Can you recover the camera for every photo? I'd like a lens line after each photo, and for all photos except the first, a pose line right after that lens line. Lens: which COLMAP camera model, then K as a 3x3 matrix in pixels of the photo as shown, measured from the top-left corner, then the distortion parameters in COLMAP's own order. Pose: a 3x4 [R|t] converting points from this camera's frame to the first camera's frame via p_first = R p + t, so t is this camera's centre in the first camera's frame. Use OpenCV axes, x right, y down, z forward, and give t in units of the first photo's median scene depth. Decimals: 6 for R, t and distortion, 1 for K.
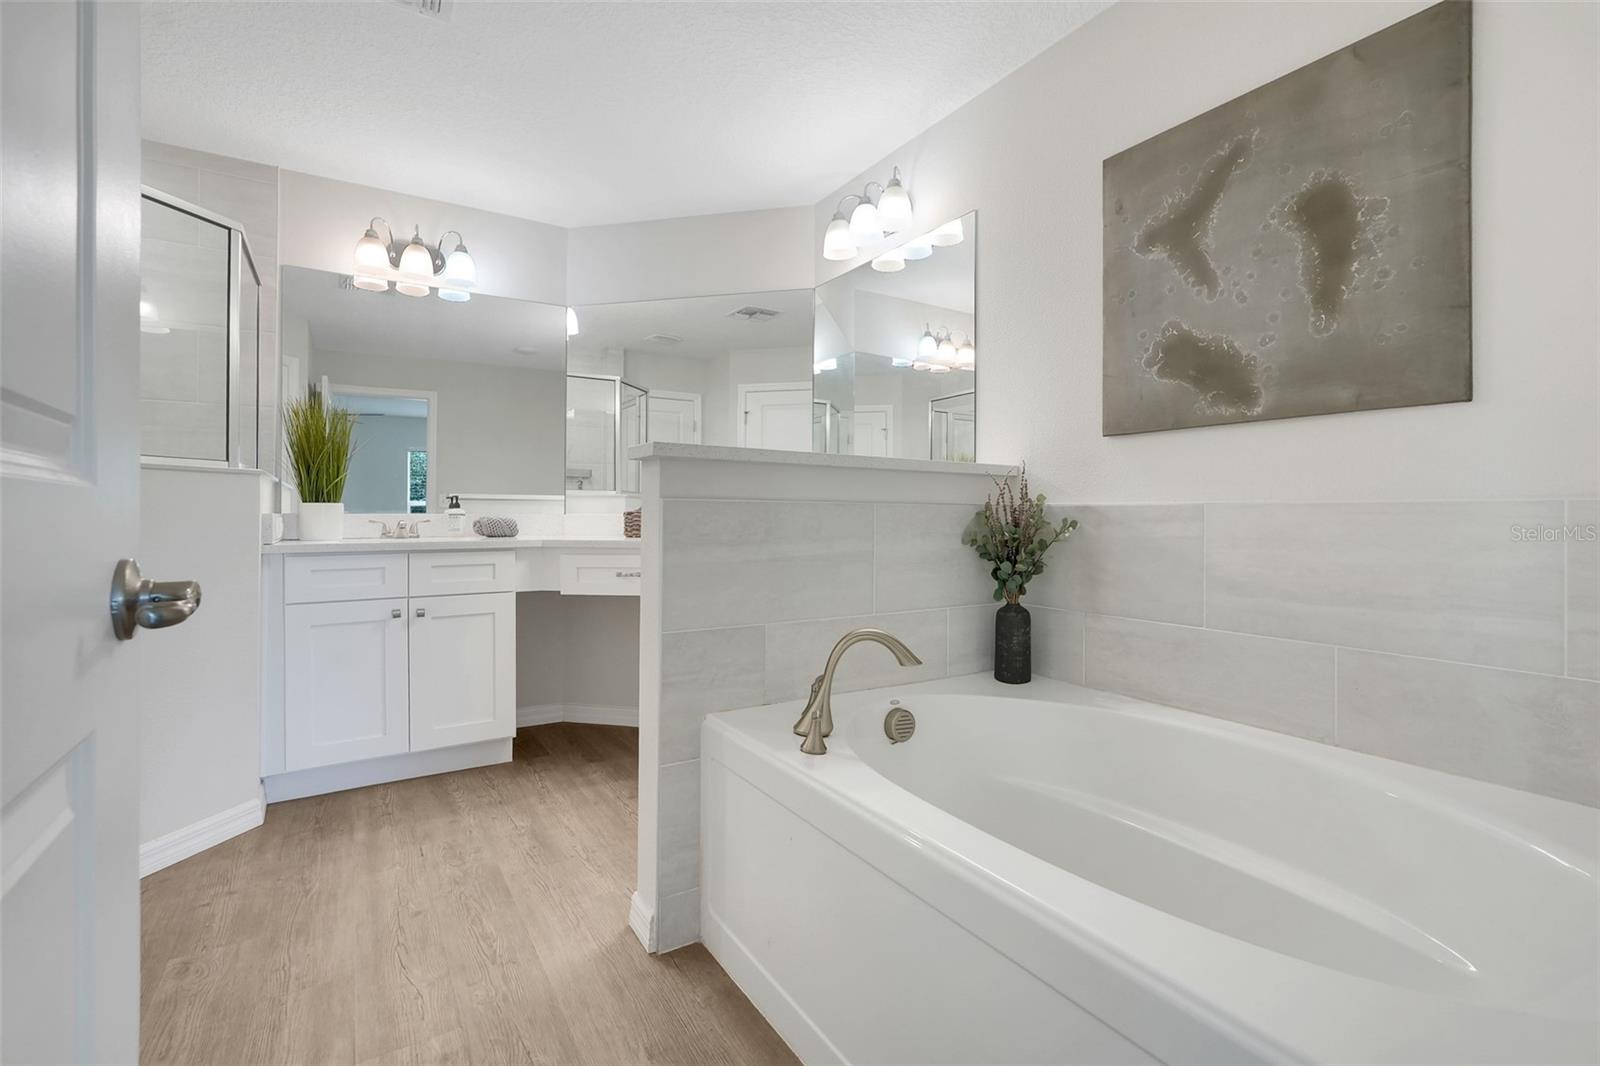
lens RADIAL K [[713.3, 0, 806.1], [0, 713.3, 519.2], [0, 0, 1]] dist [-0.012824, 0.006417]
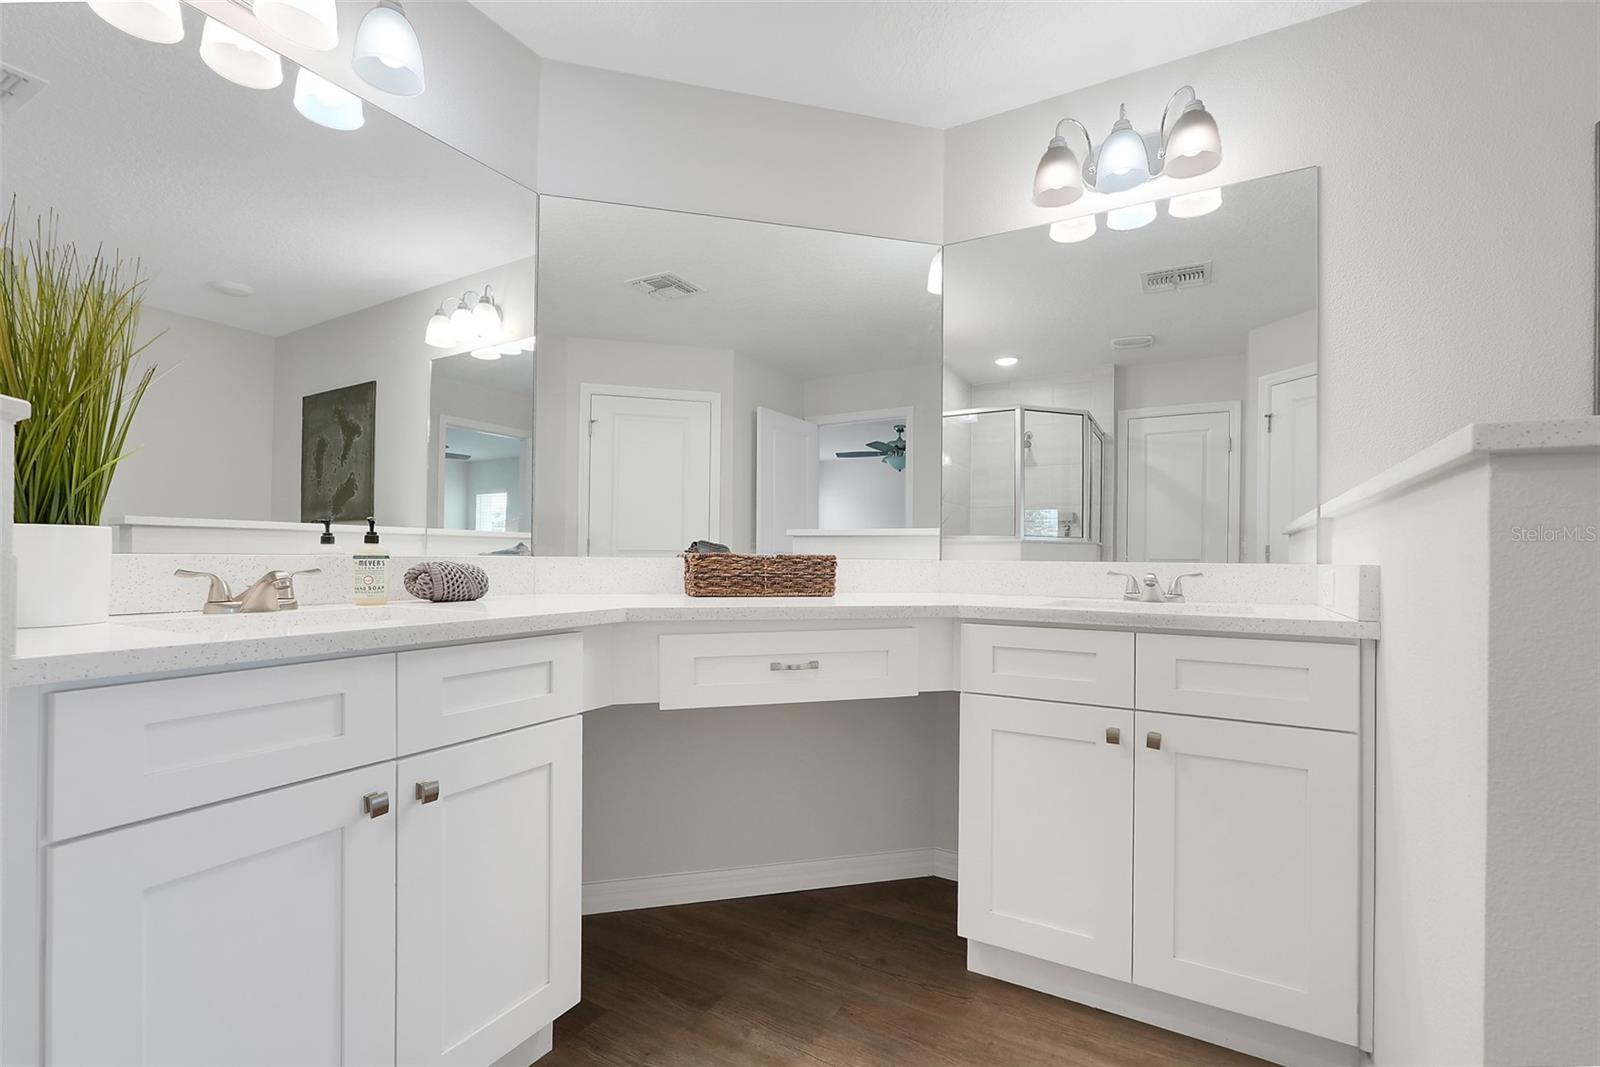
lens RADIAL K [[713.3, 0, 812.6], [0, 713.3, 560.4], [0, 0, 1]] dist [-0.012824, 0.006417]
pose [[0.886640, 0.005721, 0.462425, -0.494315], [-0.006573, 0.999978, 0.000232, -0.007009], [-0.462413, -0.003245, 0.886659, 0.481720]]
